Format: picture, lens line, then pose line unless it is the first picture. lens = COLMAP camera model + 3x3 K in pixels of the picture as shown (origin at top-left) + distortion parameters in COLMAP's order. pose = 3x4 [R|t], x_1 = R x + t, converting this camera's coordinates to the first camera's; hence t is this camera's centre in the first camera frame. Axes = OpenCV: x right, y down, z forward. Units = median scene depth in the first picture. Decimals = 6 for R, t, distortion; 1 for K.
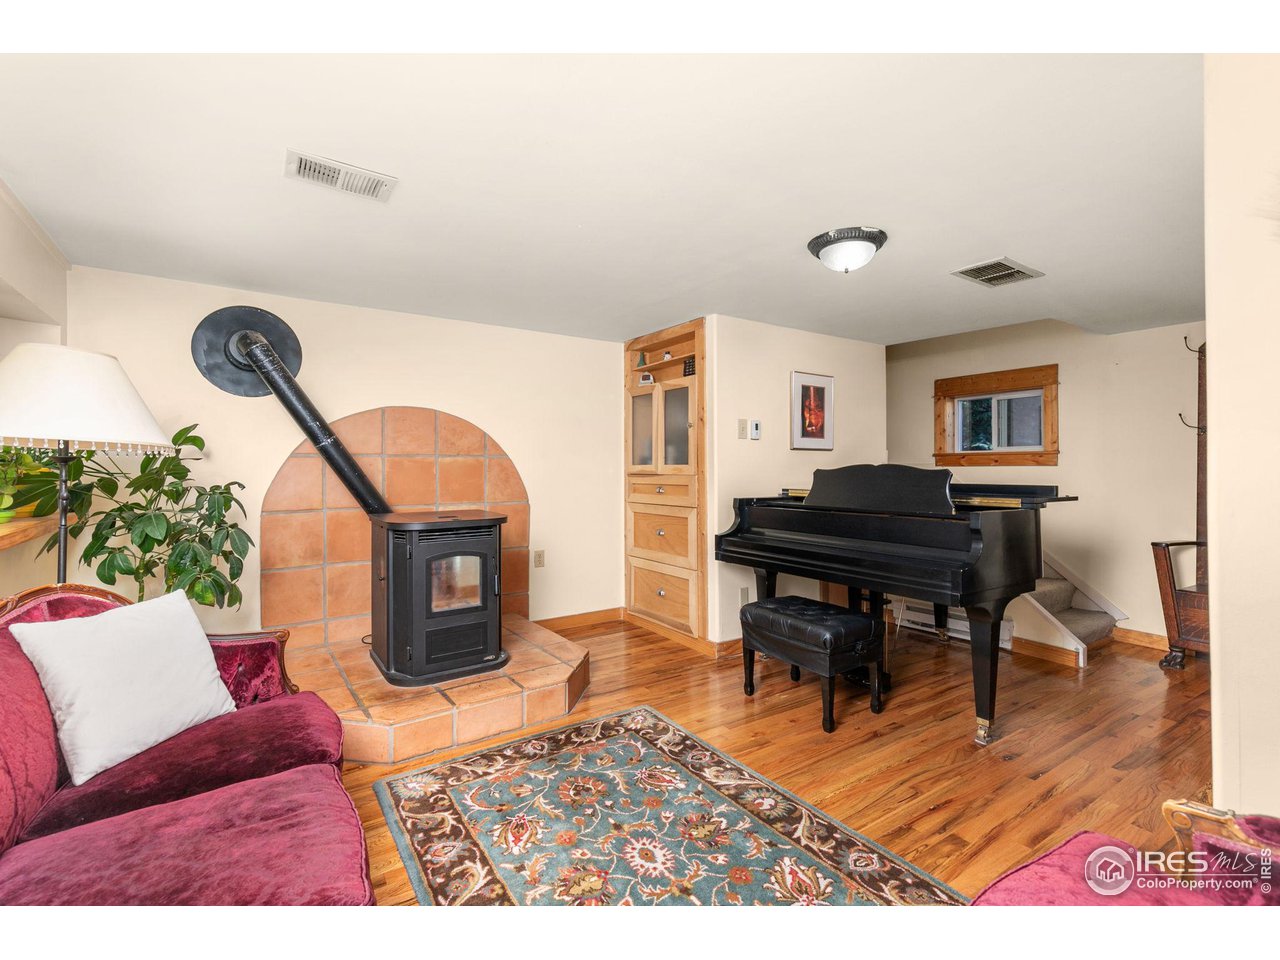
lens RADIAL K [[581.0, 0, 647.0], [0, 581.0, 469.0], [0, 0, 1]] dist [0.007899, -0.000995]
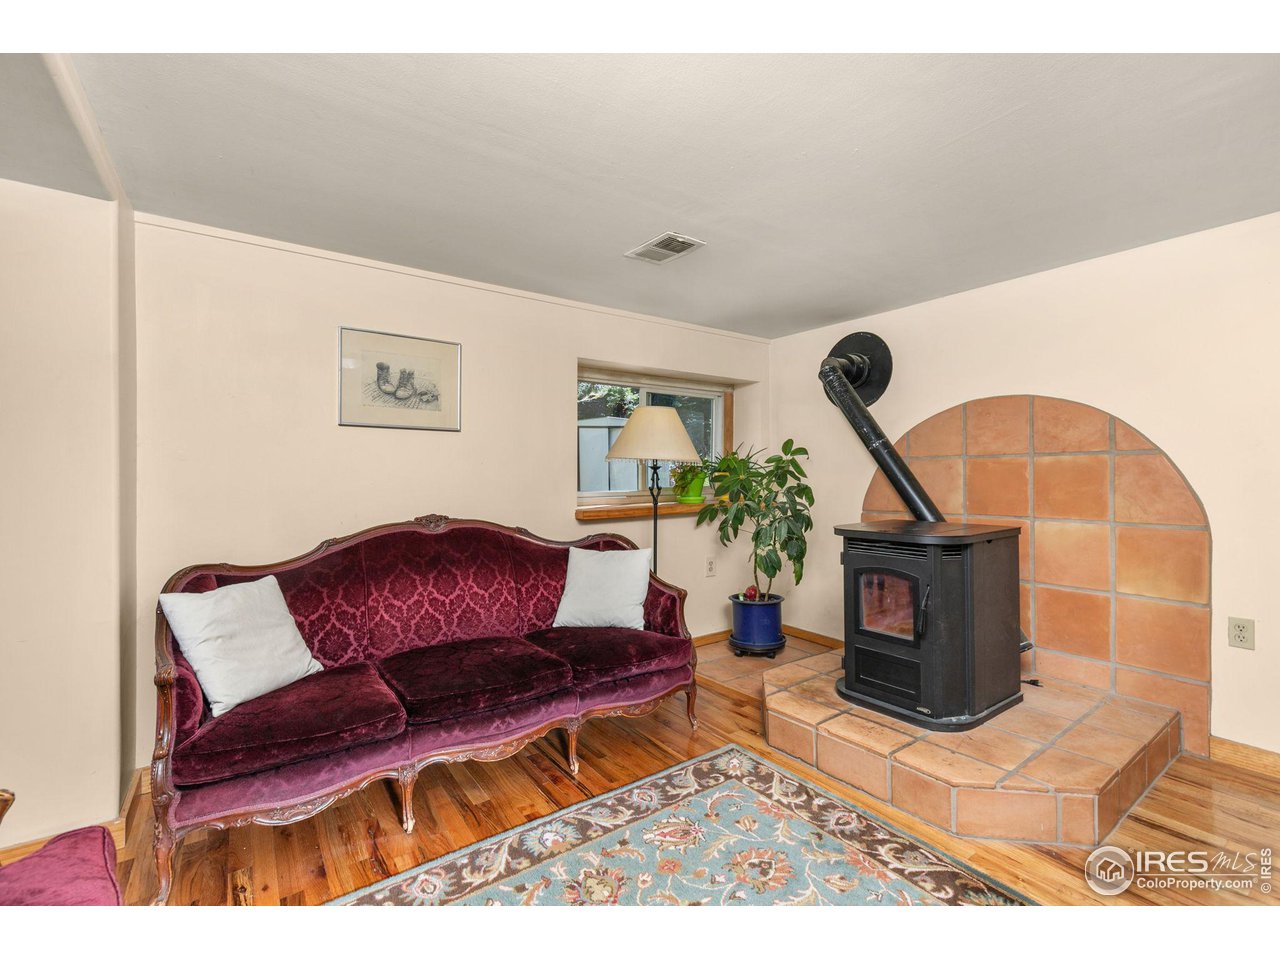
lens RADIAL K [[581.0, 0, 649.9], [0, 581.0, 480.2], [0, 0, 1]] dist [0.007899, -0.000995]
pose [[0.033258, 0.015049, -0.999333, 0.578027], [0.001759, 0.999884, 0.015116, -0.002270], [0.999445, -0.002261, 0.033228, 0.686933]]
